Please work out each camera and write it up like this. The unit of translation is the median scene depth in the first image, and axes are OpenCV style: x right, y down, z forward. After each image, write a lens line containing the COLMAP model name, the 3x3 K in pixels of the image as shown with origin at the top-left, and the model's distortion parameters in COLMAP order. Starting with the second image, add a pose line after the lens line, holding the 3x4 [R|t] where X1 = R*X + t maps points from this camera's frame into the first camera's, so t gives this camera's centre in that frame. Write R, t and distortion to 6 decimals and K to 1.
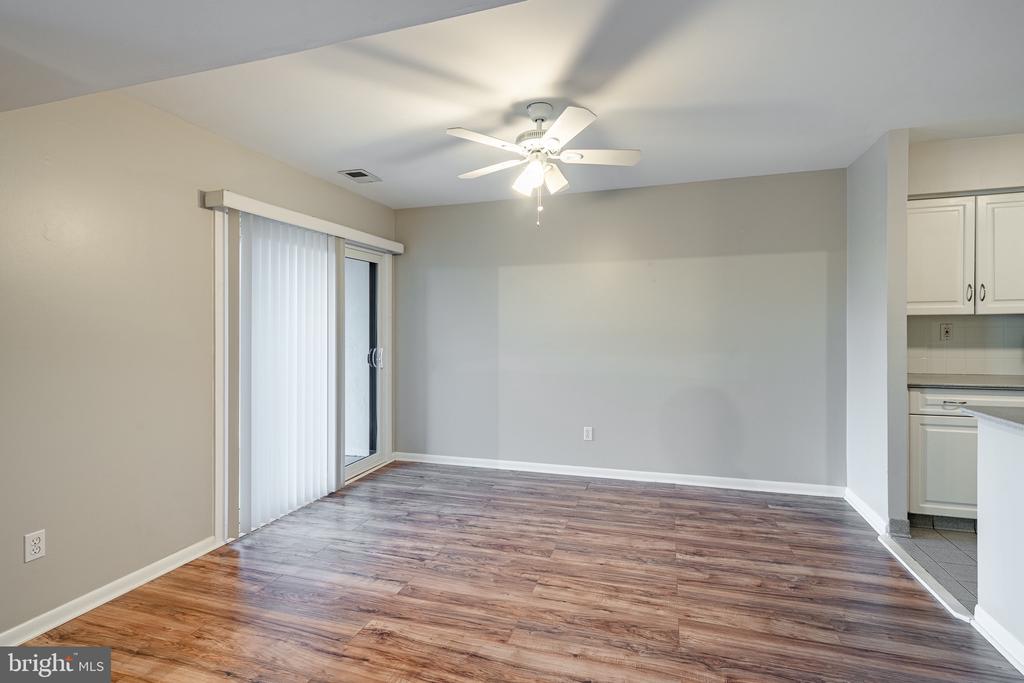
lens RADIAL K [[487.9, 0, 511.2], [0, 487.9, 335.3], [0, 0, 1]] dist [0.002542, 0.000357]
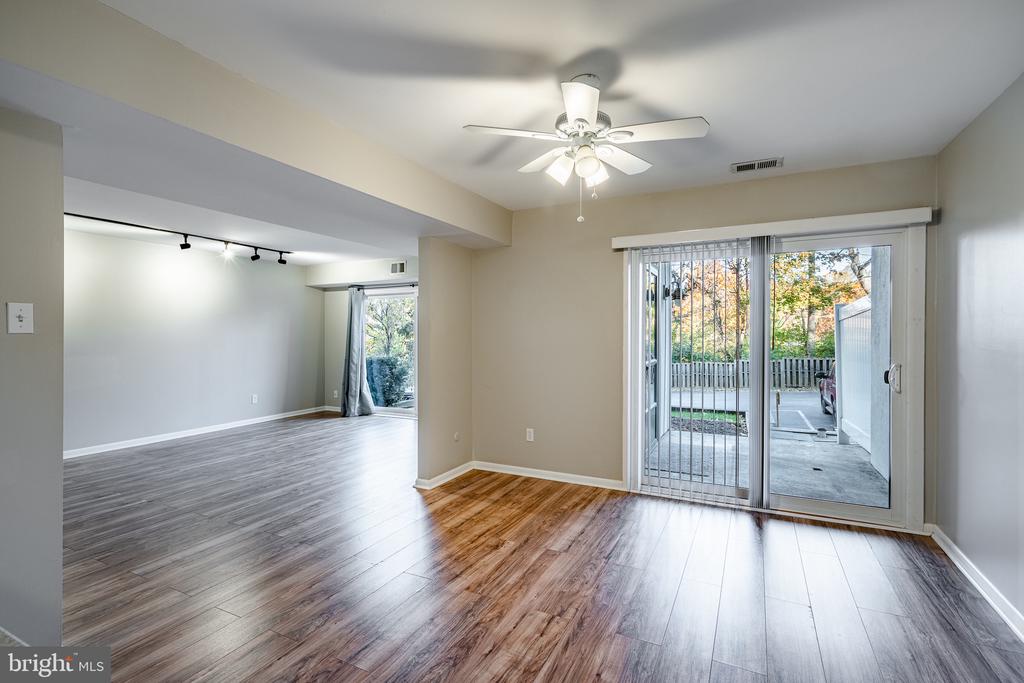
lens RADIAL K [[482.4, 0, 511.2], [0, 482.4, 334.6], [0, 0, 1]] dist [-0.002058, -0.000349]
pose [[-0.162373, 0.008641, -0.986692, 1.056314], [-0.012214, 0.999867, 0.010767, -0.033018], [0.986654, 0.013800, -0.162246, 1.169868]]
